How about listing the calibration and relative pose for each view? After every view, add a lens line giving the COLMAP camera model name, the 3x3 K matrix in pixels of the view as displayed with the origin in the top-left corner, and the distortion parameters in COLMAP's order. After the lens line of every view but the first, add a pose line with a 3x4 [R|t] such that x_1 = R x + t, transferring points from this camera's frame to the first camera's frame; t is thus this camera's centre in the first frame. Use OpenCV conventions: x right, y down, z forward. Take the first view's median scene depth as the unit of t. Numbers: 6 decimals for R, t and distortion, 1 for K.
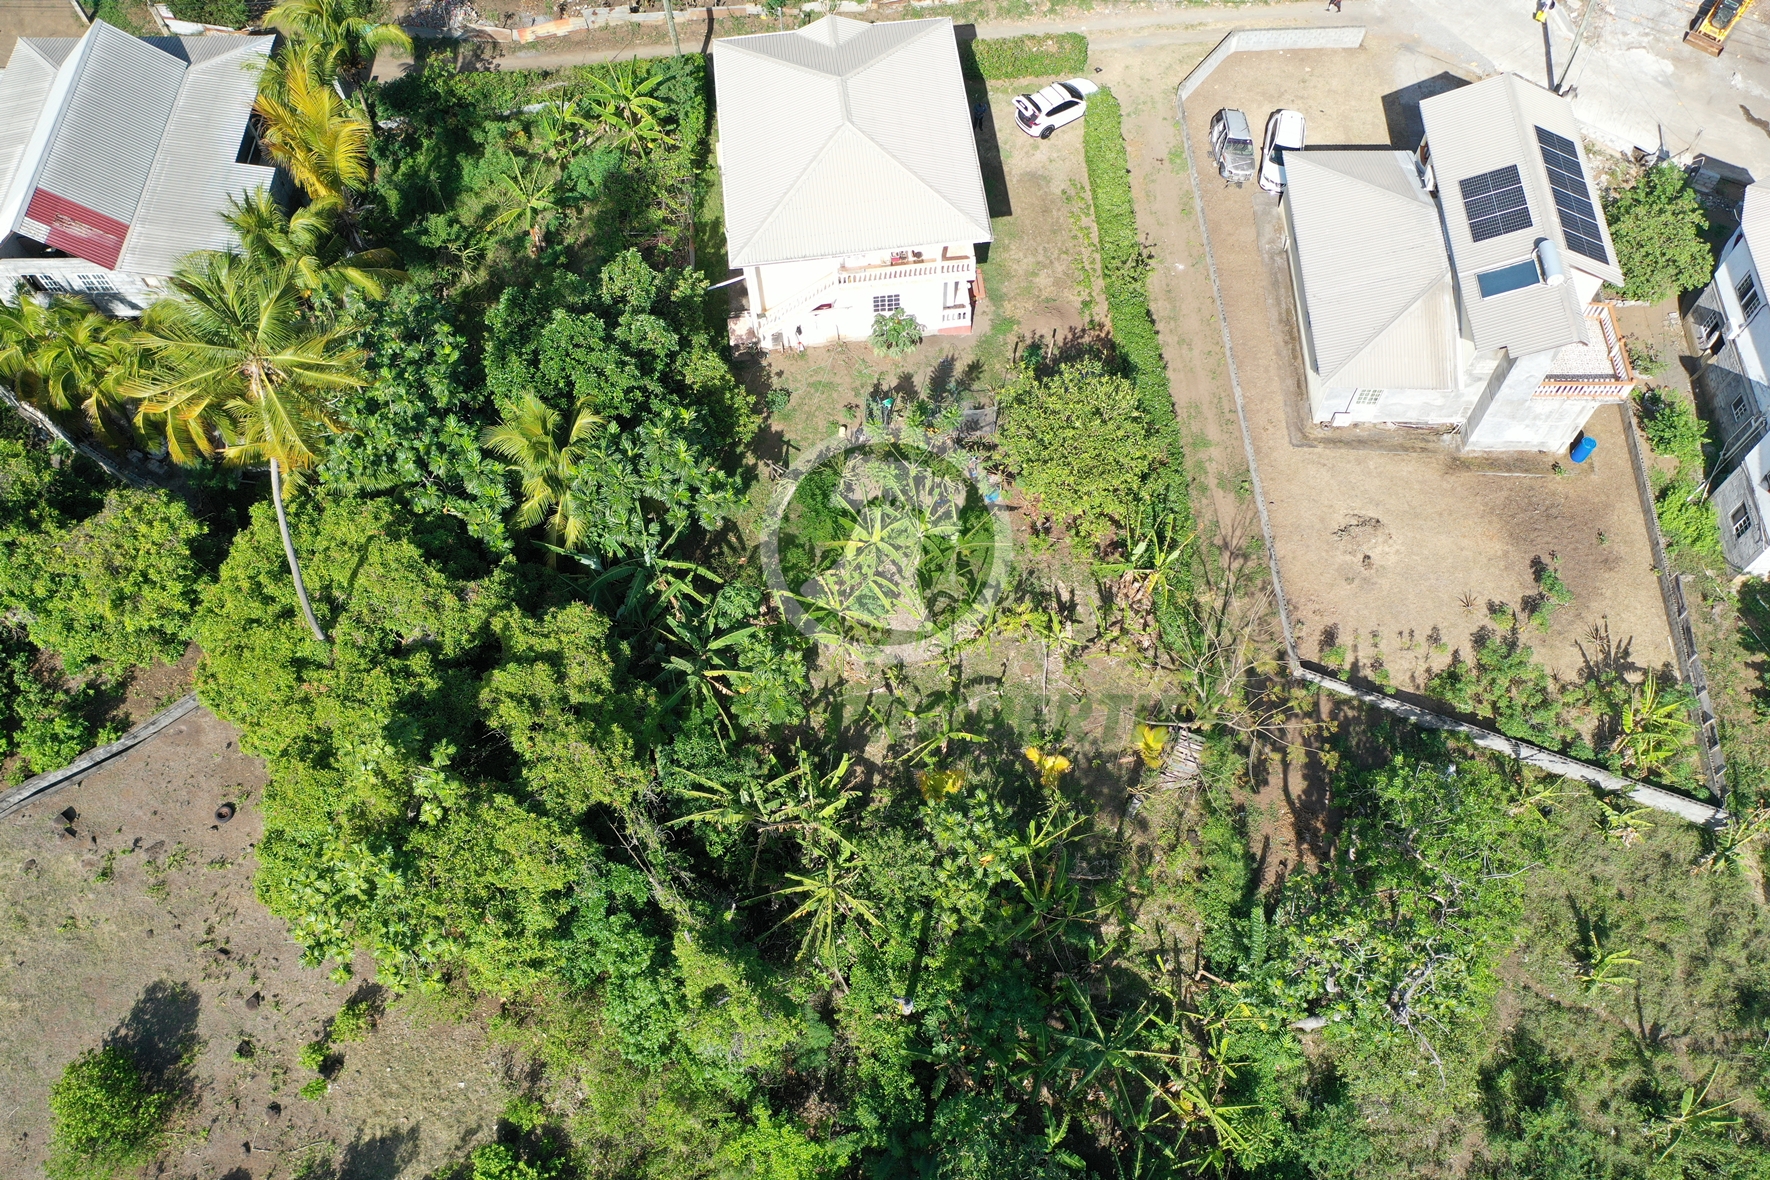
lens RADIAL K [[1391.6, 0, 889.8], [0, 1391.6, 587.2], [0, 0, 1]] dist [-0.001839, -0.001236]
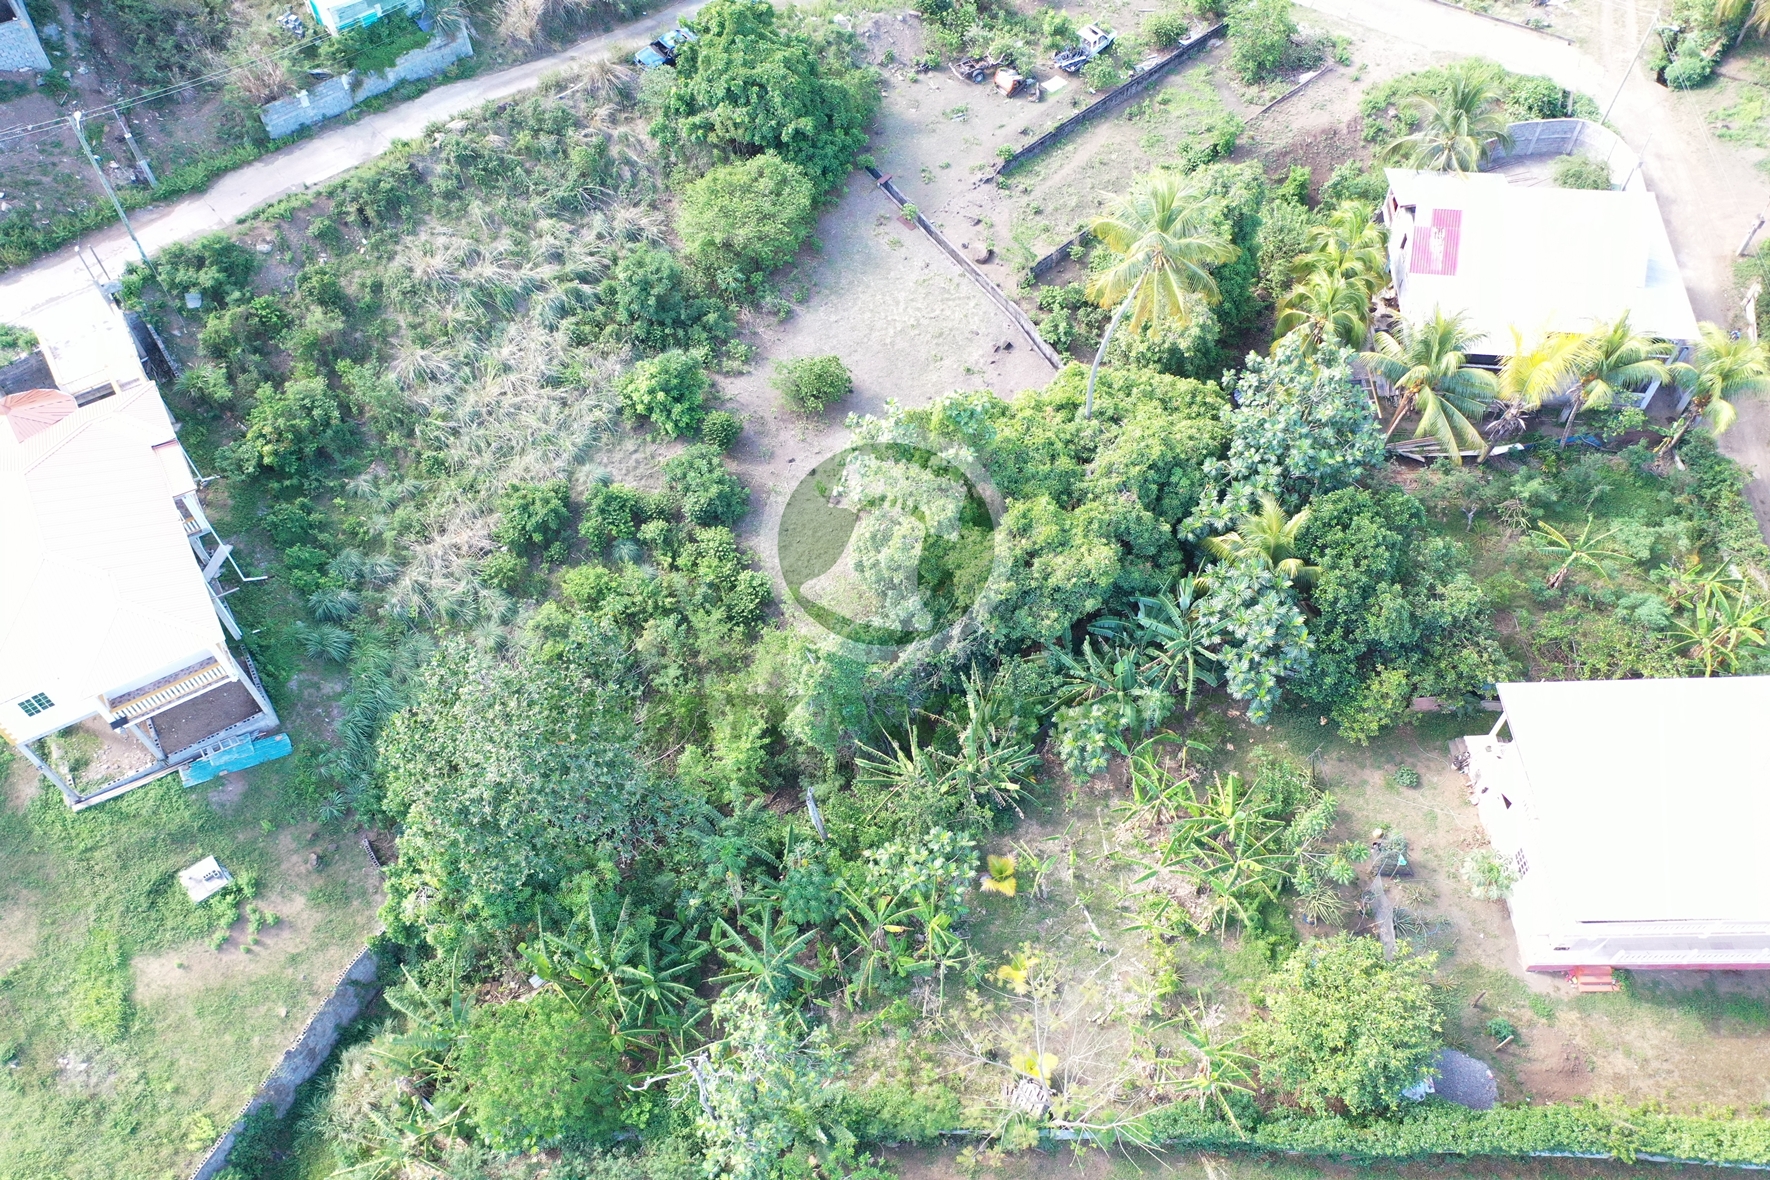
lens RADIAL K [[1391.9, 0, 889.0], [0, 1391.9, 587.1], [0, 0, 1]] dist [0.000395, -0.001217]
pose [[-0.093198, 0.815818, -0.570750, 0.523467], [-0.869385, 0.212712, 0.446008, -0.354531], [0.485267, 0.537768, 0.689436, 0.014662]]
